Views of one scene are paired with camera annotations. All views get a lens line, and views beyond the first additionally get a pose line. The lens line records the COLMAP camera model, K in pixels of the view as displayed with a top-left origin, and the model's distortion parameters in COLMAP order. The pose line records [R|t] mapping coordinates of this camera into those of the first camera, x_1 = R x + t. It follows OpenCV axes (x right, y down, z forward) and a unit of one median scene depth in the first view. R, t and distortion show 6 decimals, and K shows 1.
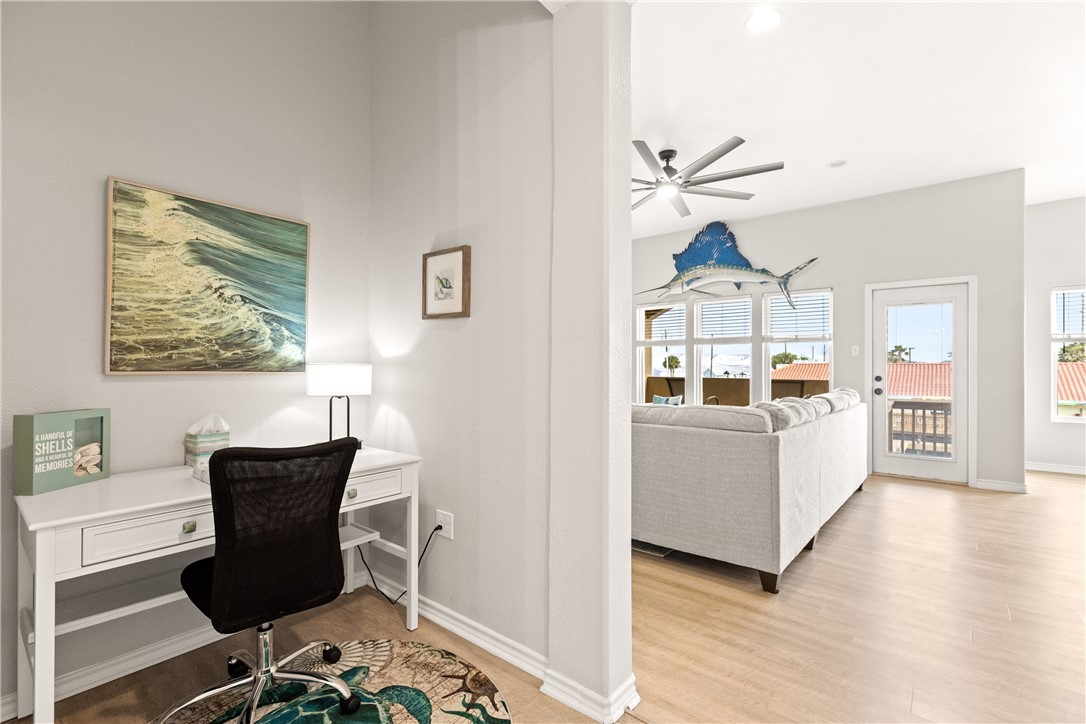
lens RADIAL K [[492.0, 0, 541.5], [0, 492.0, 363.0], [0, 0, 1]] dist [0.004177, -0.000001]
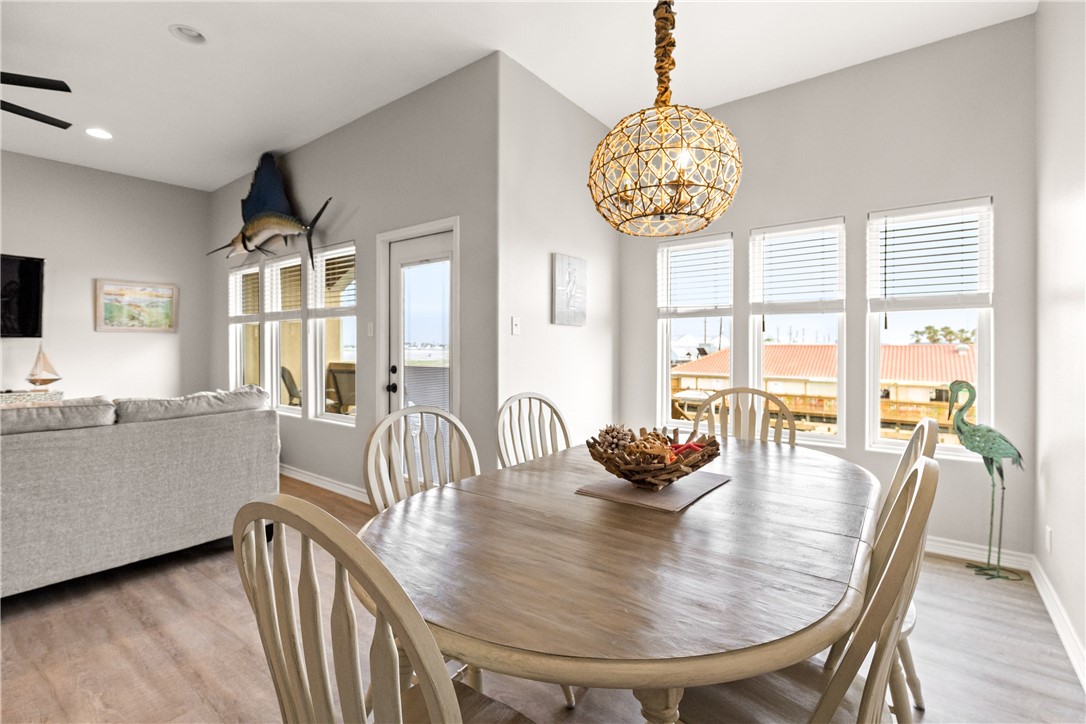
lens RADIAL K [[492.0, 0, 545.1], [0, 492.0, 354.4], [0, 0, 1]] dist [0.004177, -0.000001]
pose [[0.999168, 0.000788, 0.040770, 0.766300], [-0.001654, 0.999774, 0.021203, -0.004297], [-0.040744, -0.021252, 0.998944, 0.257071]]
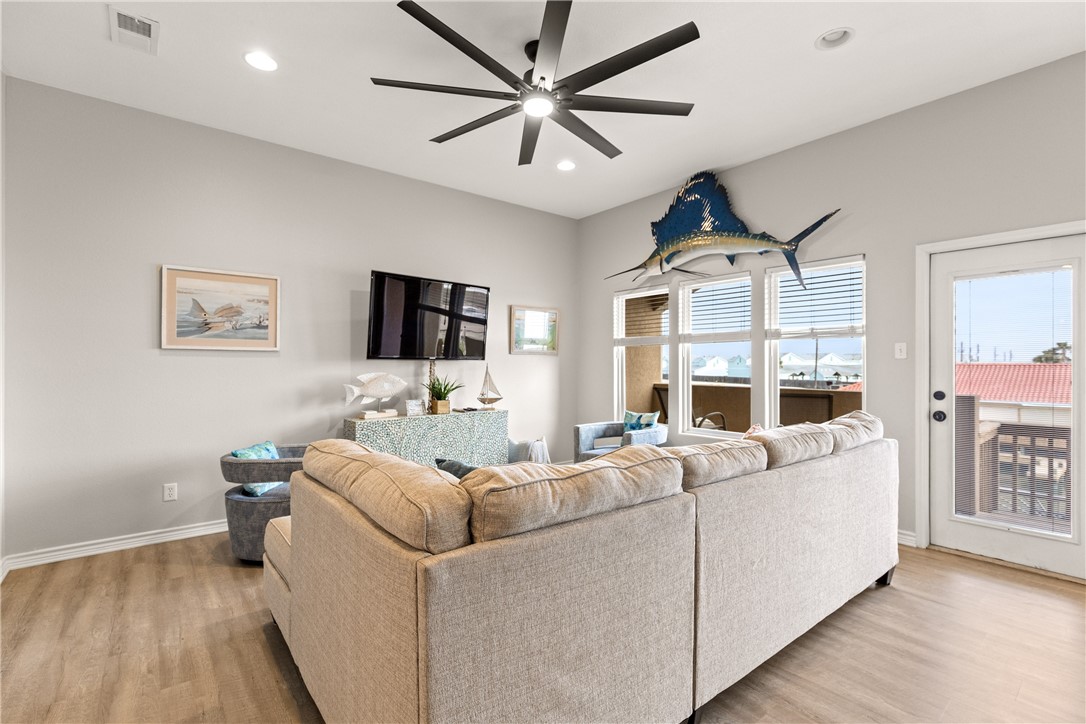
lens RADIAL K [[492.0, 0, 542.6], [0, 492.0, 364.5], [0, 0, 1]] dist [0.004177, -0.000001]
pose [[0.982096, 0.000525, -0.188382, 0.270997], [0.000073, 0.999995, 0.003170, -0.008422], [0.188383, -0.003127, 0.982091, 0.257088]]
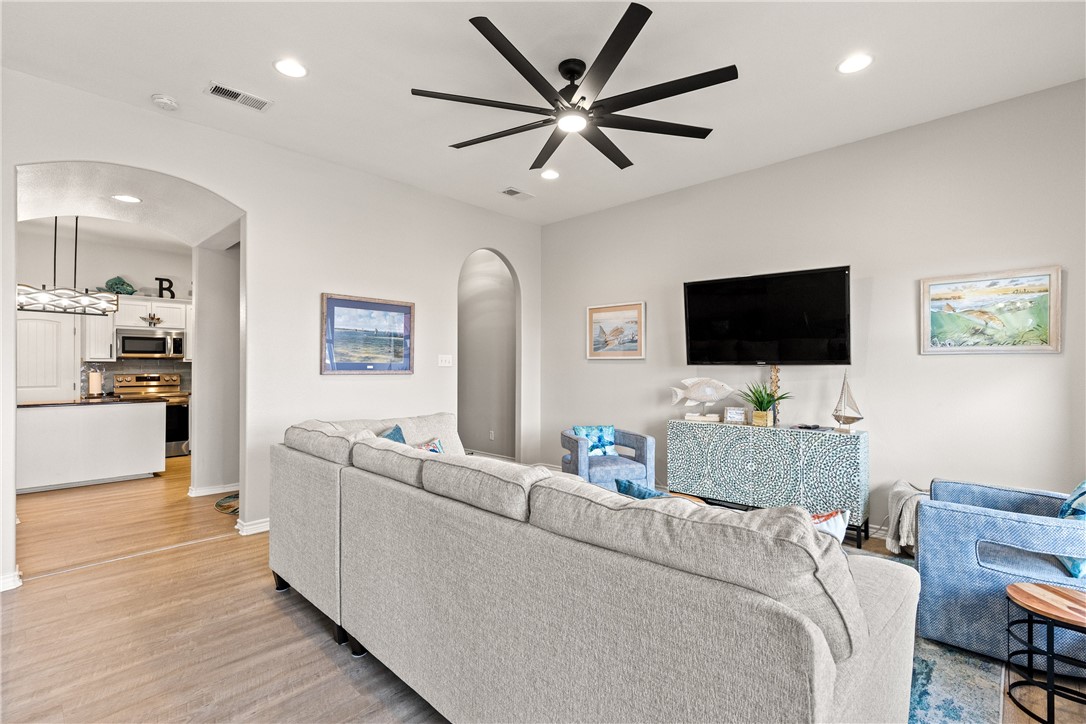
lens RADIAL K [[492.0, 0, 537.0], [0, 492.0, 362.5], [0, 0, 1]] dist [0.004177, -0.000001]
pose [[-0.057385, -0.012140, -0.998278, 0.655324], [0.001018, 0.999925, -0.012219, -0.008346], [0.998352, -0.001717, -0.057369, 0.698322]]
